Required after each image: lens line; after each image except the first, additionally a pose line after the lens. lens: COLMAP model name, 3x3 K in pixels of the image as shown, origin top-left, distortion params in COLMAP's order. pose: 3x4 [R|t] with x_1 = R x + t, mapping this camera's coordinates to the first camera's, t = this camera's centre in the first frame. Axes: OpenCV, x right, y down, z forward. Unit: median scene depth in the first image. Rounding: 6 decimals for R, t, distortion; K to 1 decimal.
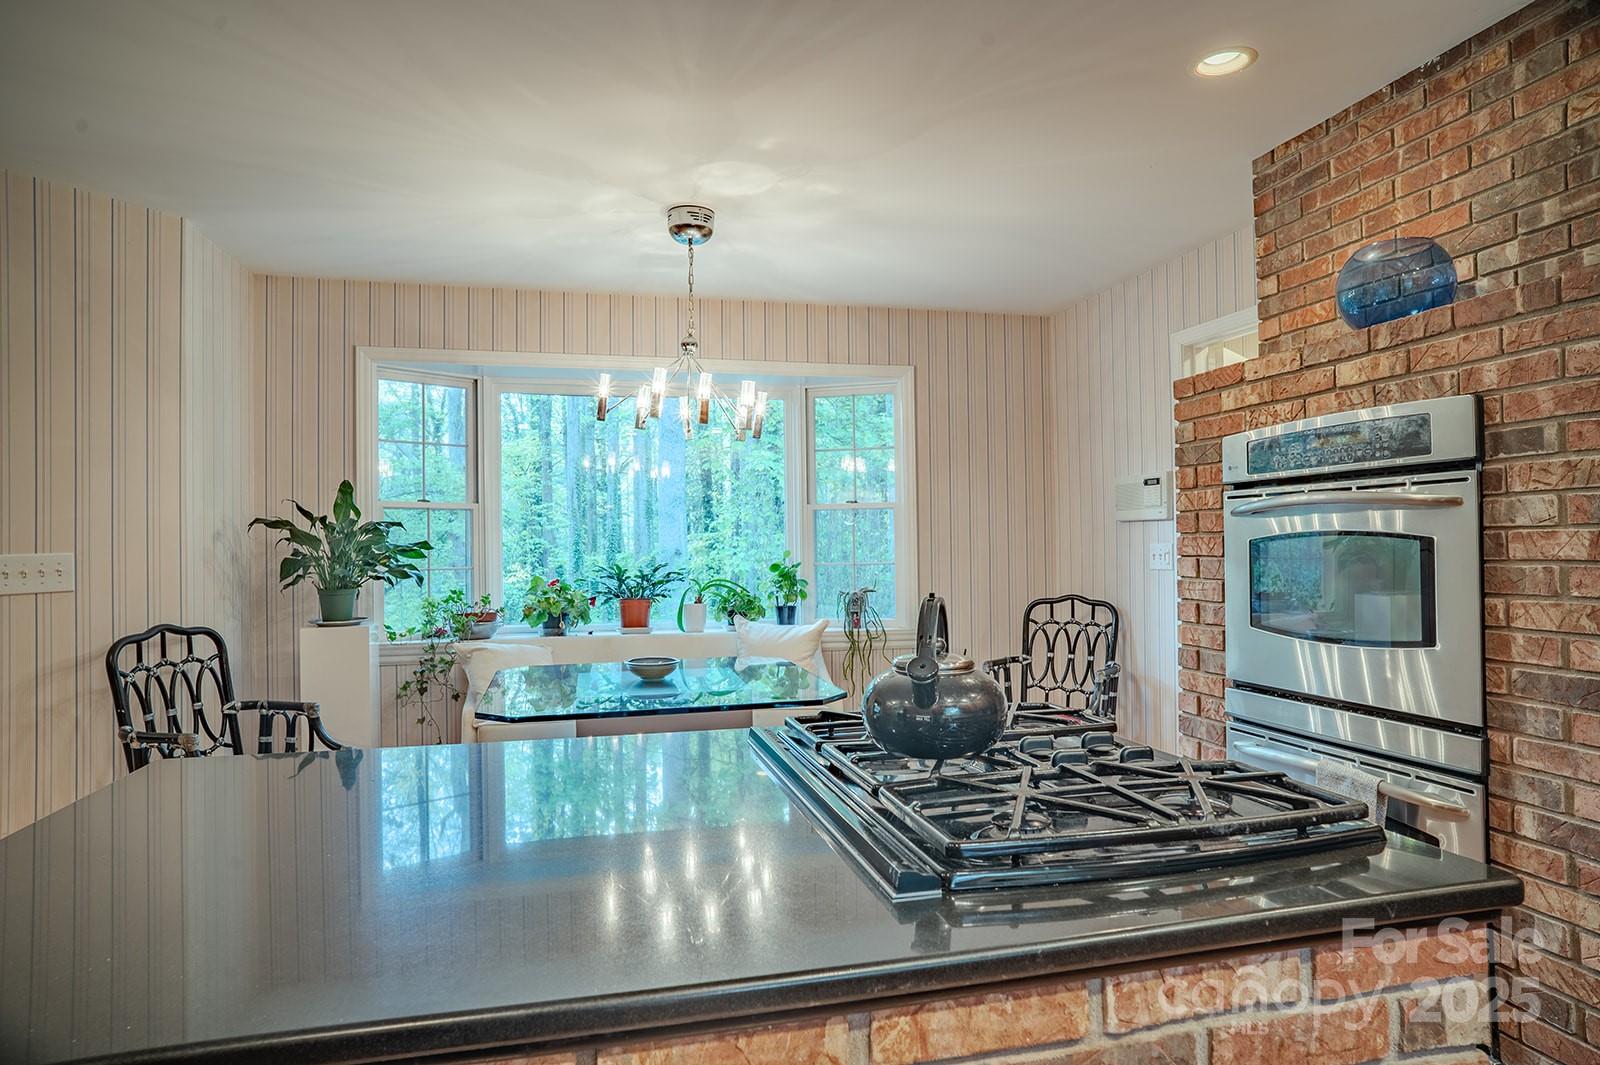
lens RADIAL K [[962.9, 0, 809.8], [0, 962.9, 532.8], [0, 0, 1]] dist [-0.065883, 0.050425]
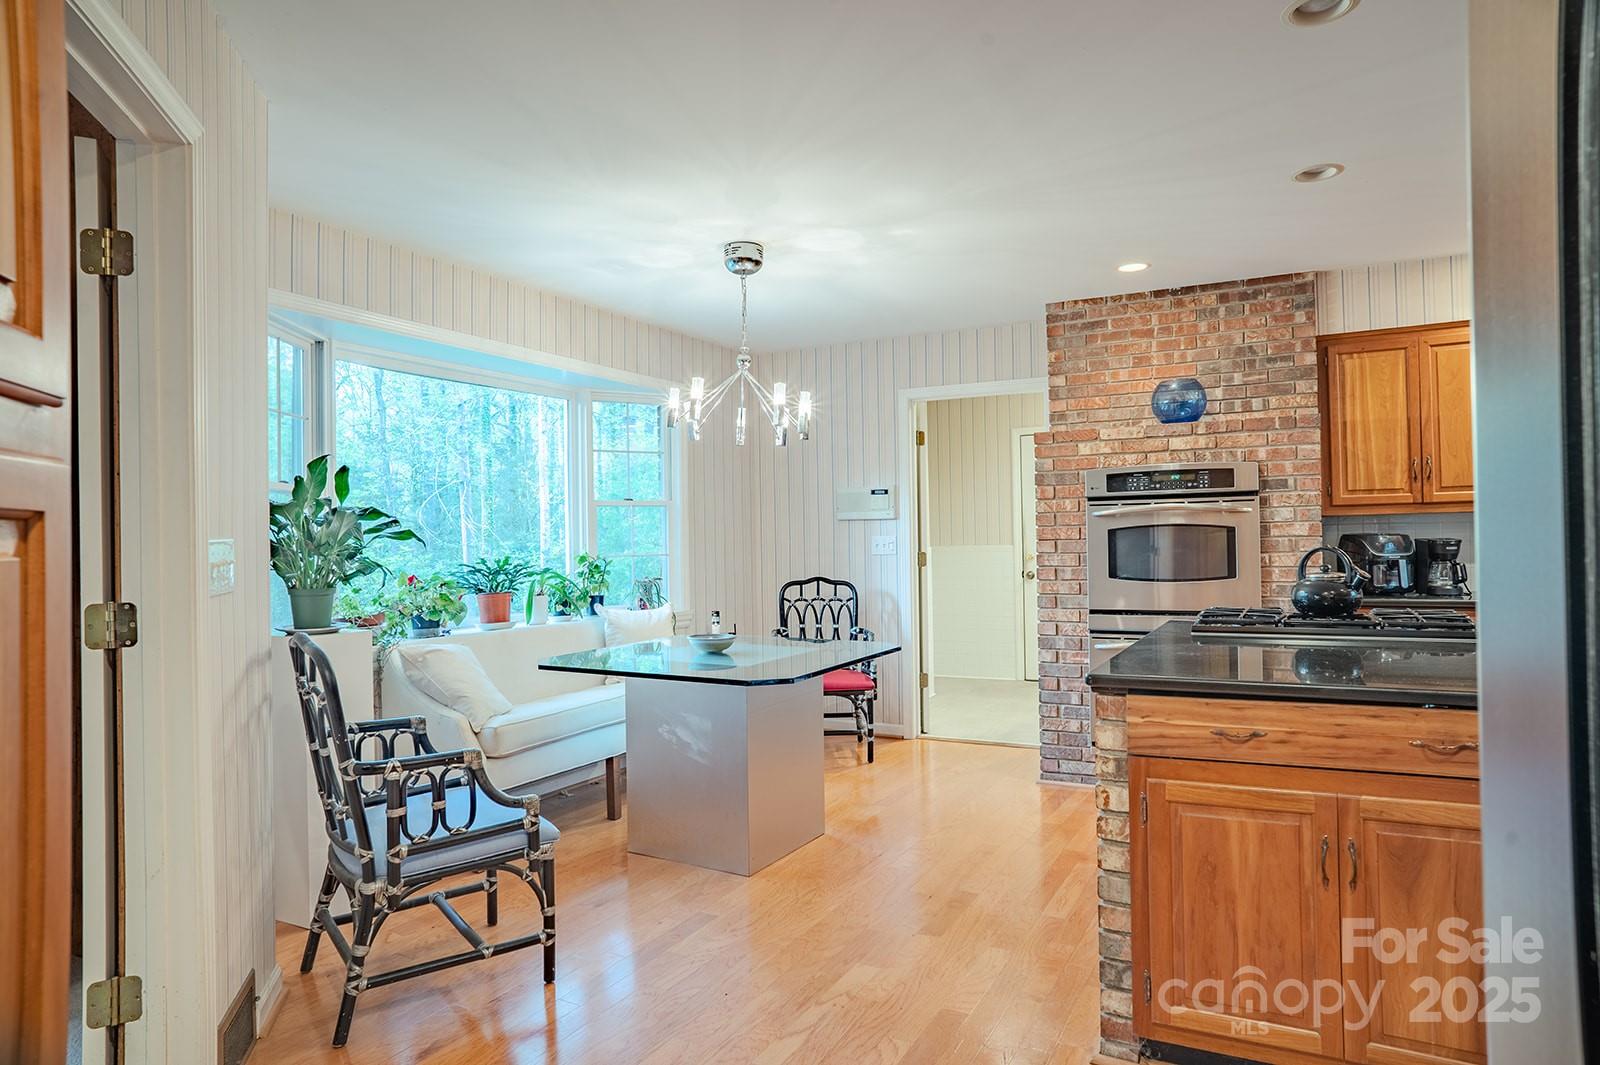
lens RADIAL K [[962.9, 0, 846.7], [0, 962.9, 511.8], [0, 0, 1]] dist [-0.065883, 0.050425]
pose [[0.657900, 0.023604, 0.752735, -1.104168], [0.000102, 0.999506, -0.031431, 0.027892], [-0.753105, 0.020755, 0.657573, 0.179294]]
